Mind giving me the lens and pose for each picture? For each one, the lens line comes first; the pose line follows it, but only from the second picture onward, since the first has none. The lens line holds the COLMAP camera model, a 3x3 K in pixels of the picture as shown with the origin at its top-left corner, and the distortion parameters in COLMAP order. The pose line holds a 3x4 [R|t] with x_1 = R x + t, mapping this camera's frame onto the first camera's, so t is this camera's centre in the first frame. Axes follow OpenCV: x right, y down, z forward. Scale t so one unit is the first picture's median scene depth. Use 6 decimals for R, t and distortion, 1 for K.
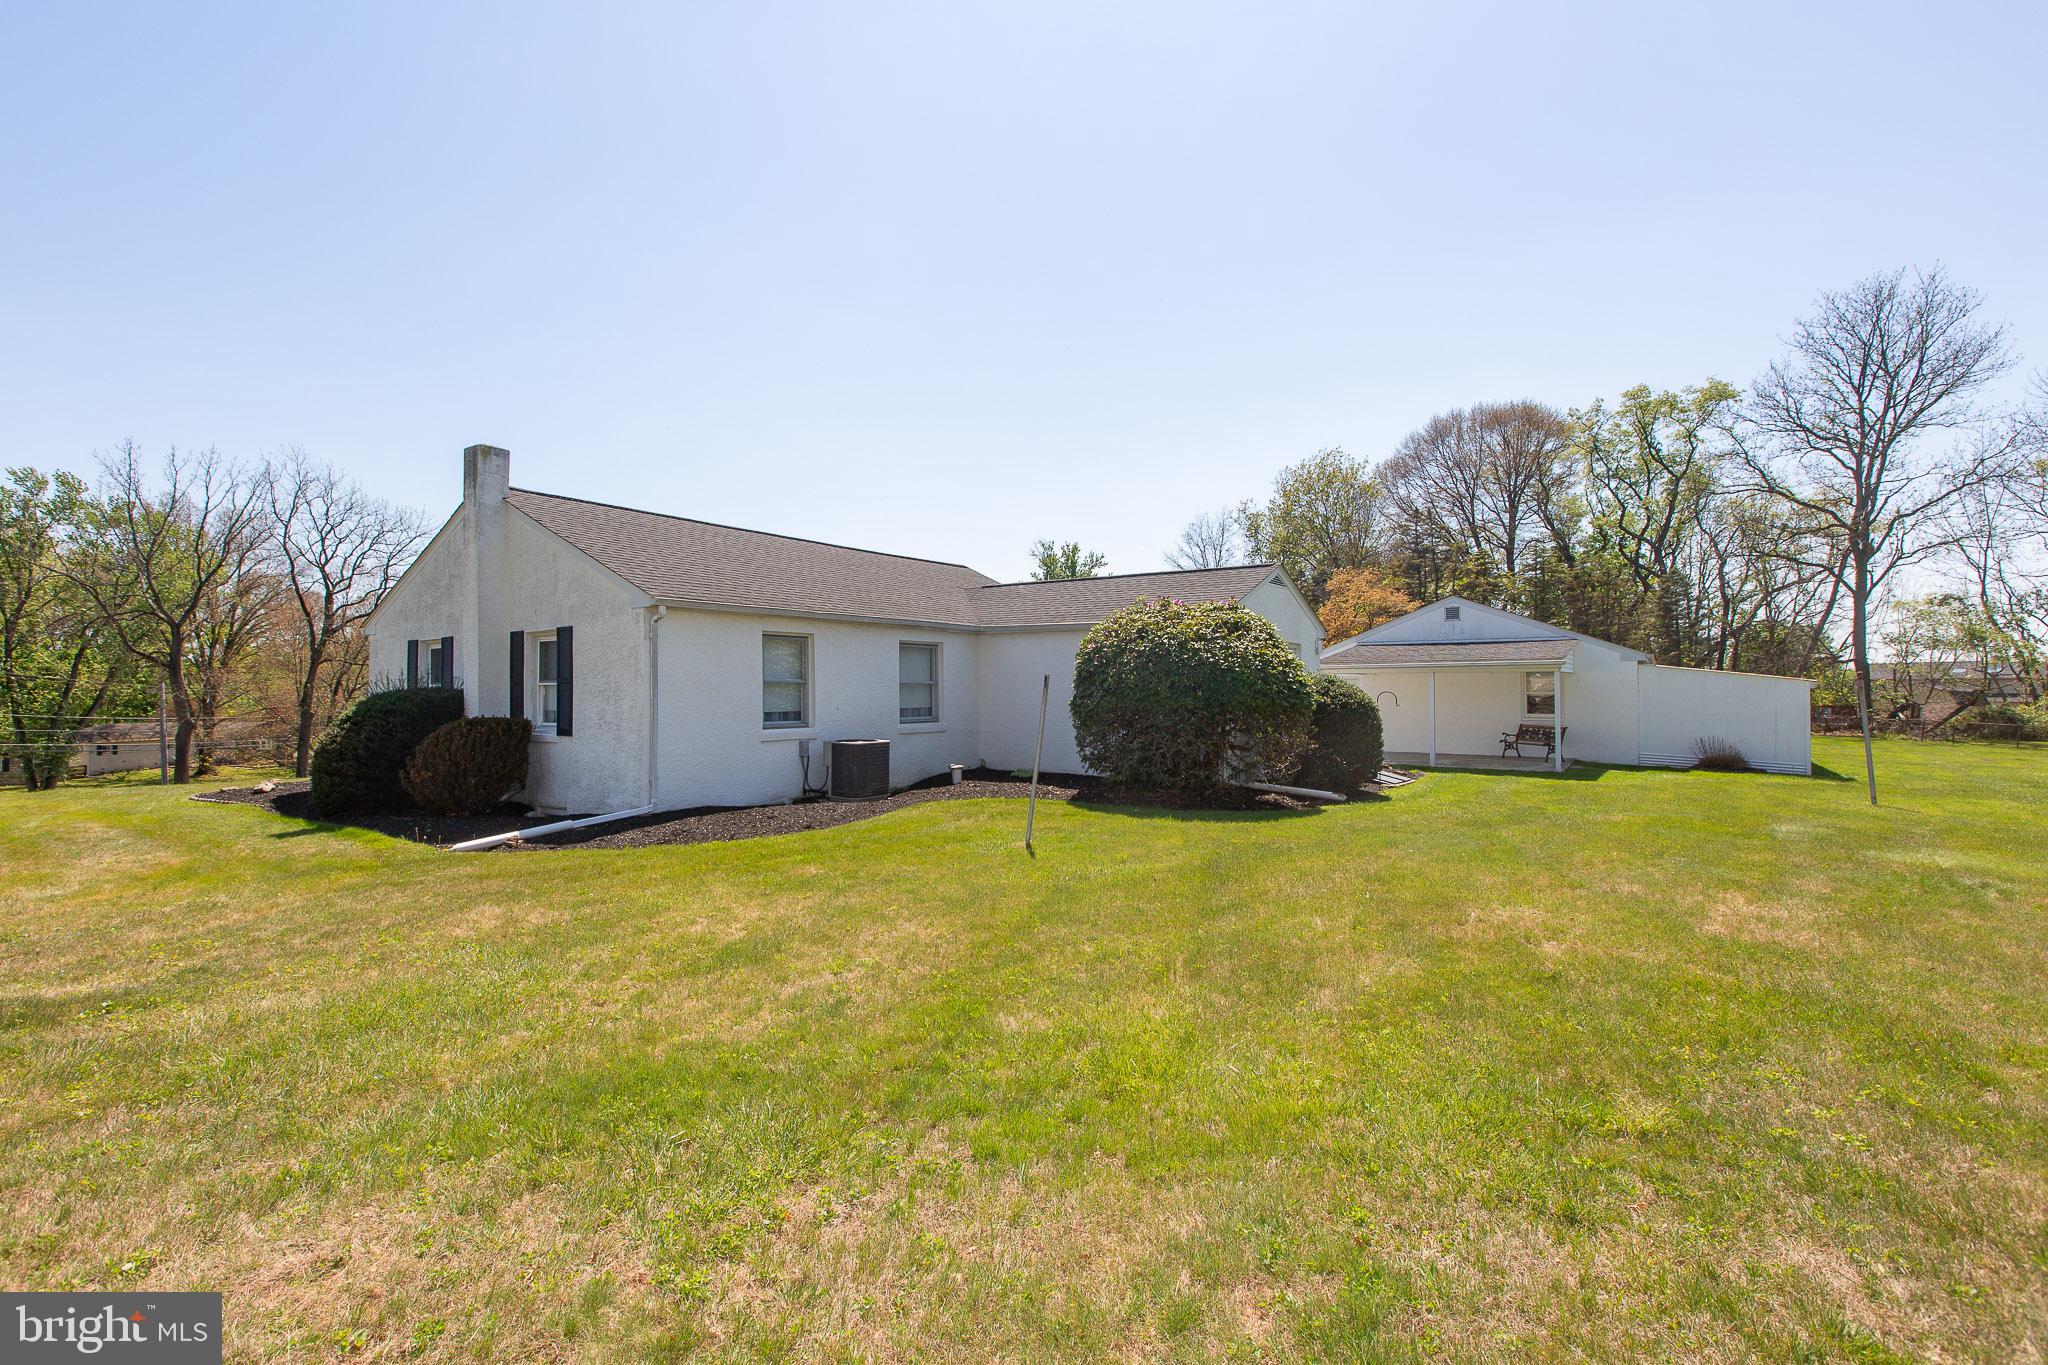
lens RADIAL K [[950.7, 0, 940.4], [0, 950.7, 684.7], [0, 0, 1]] dist [0.019813, -0.009427]
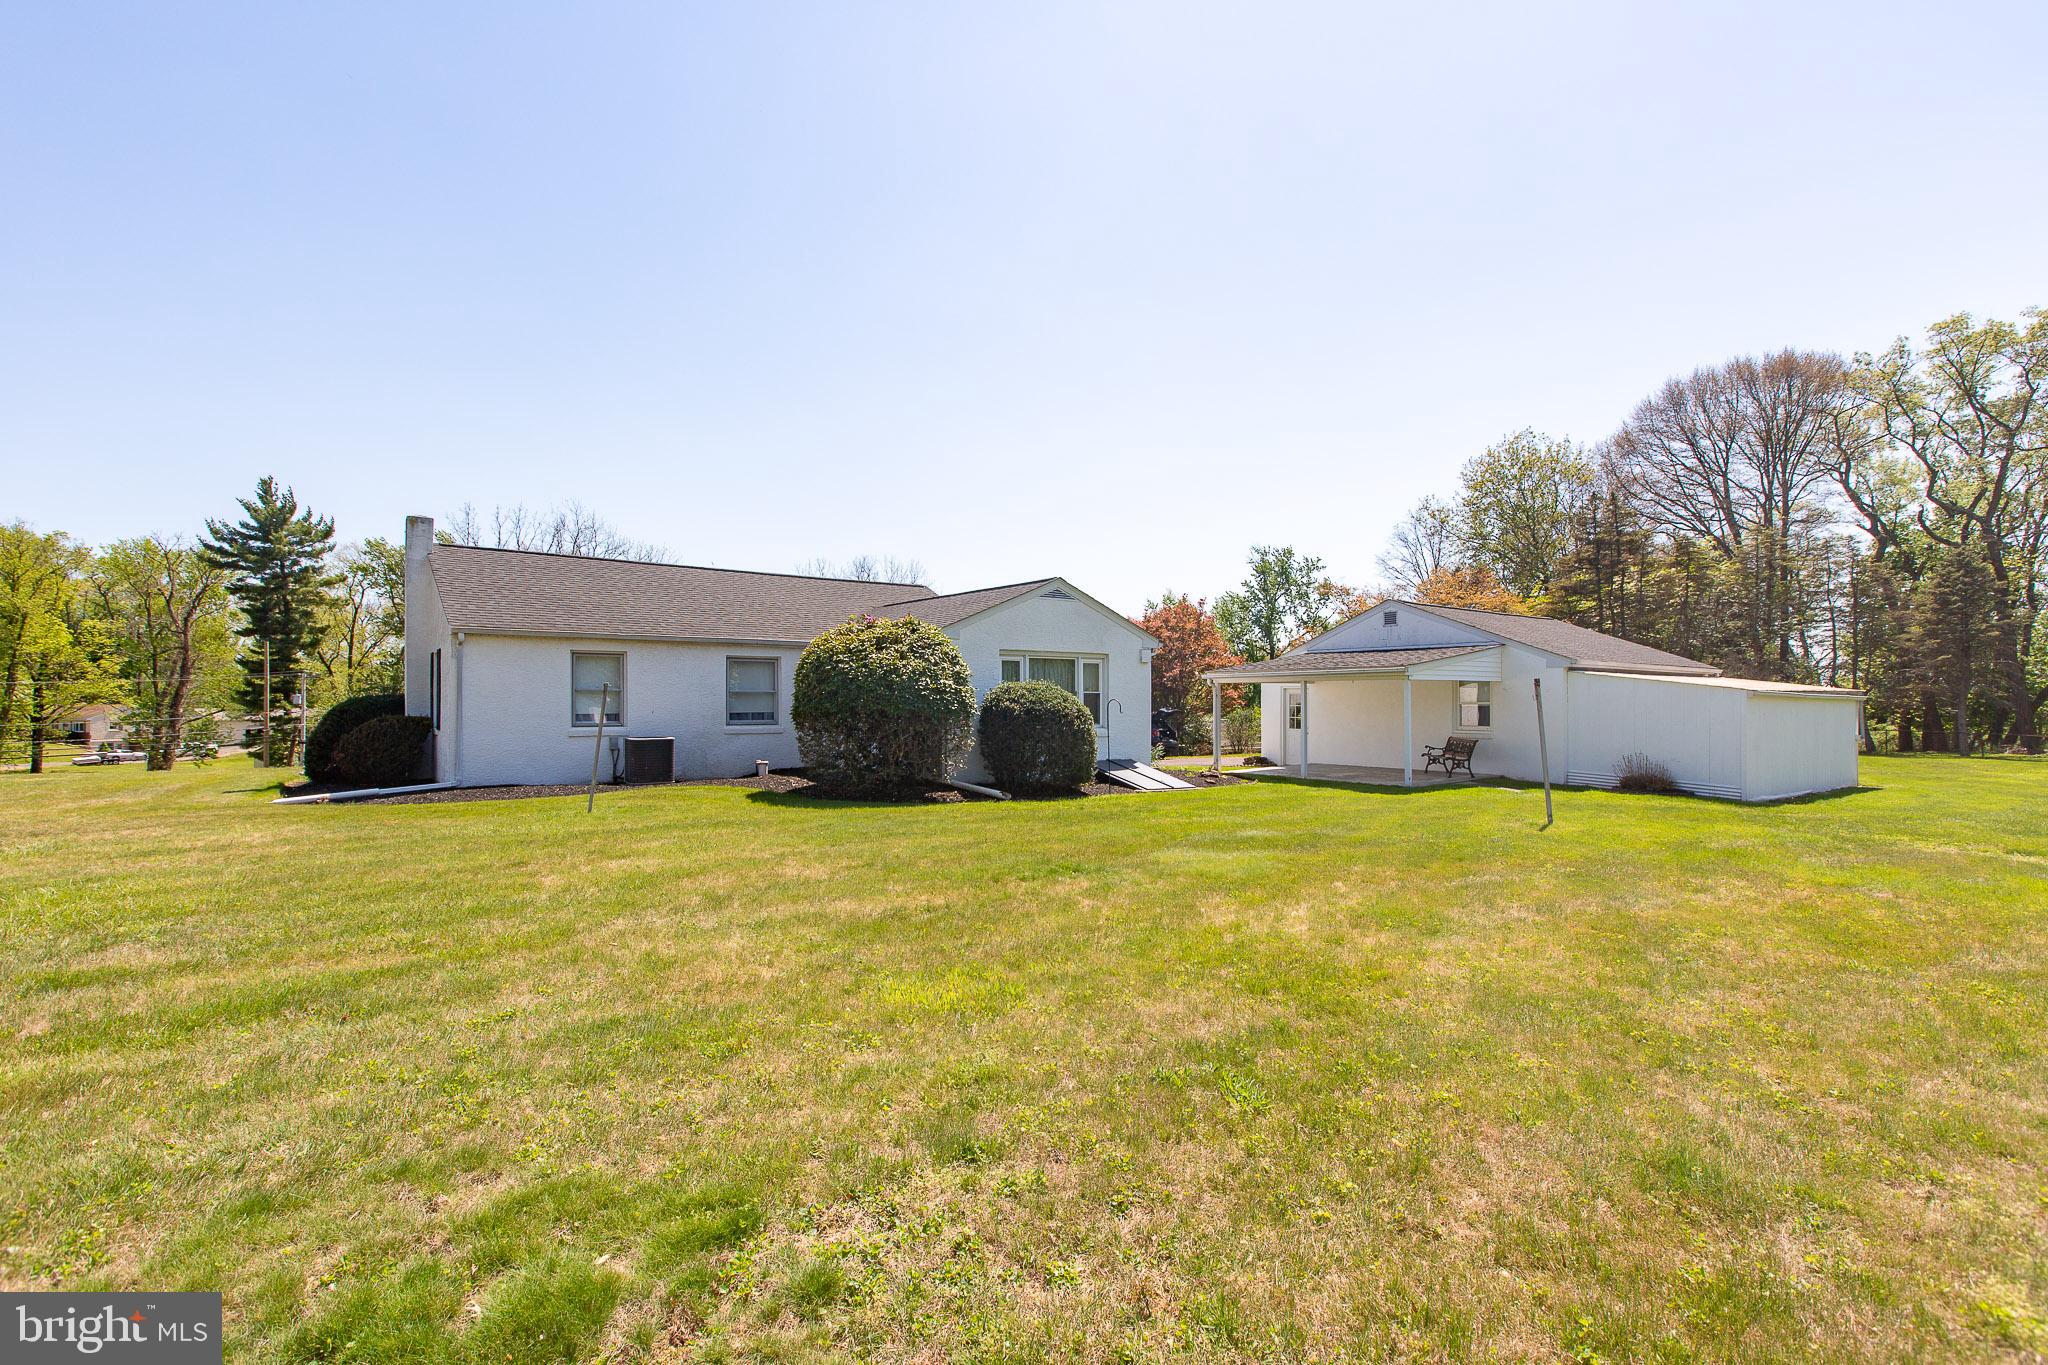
lens RADIAL K [[950.7, 0, 940.4], [0, 950.7, 684.7], [0, 0, 1]] dist [0.019813, -0.009427]
pose [[0.941540, -0.002939, -0.336888, 0.457377], [-0.001709, 0.999907, -0.013499, 0.004139], [0.336896, 0.013286, 0.941448, -0.029100]]
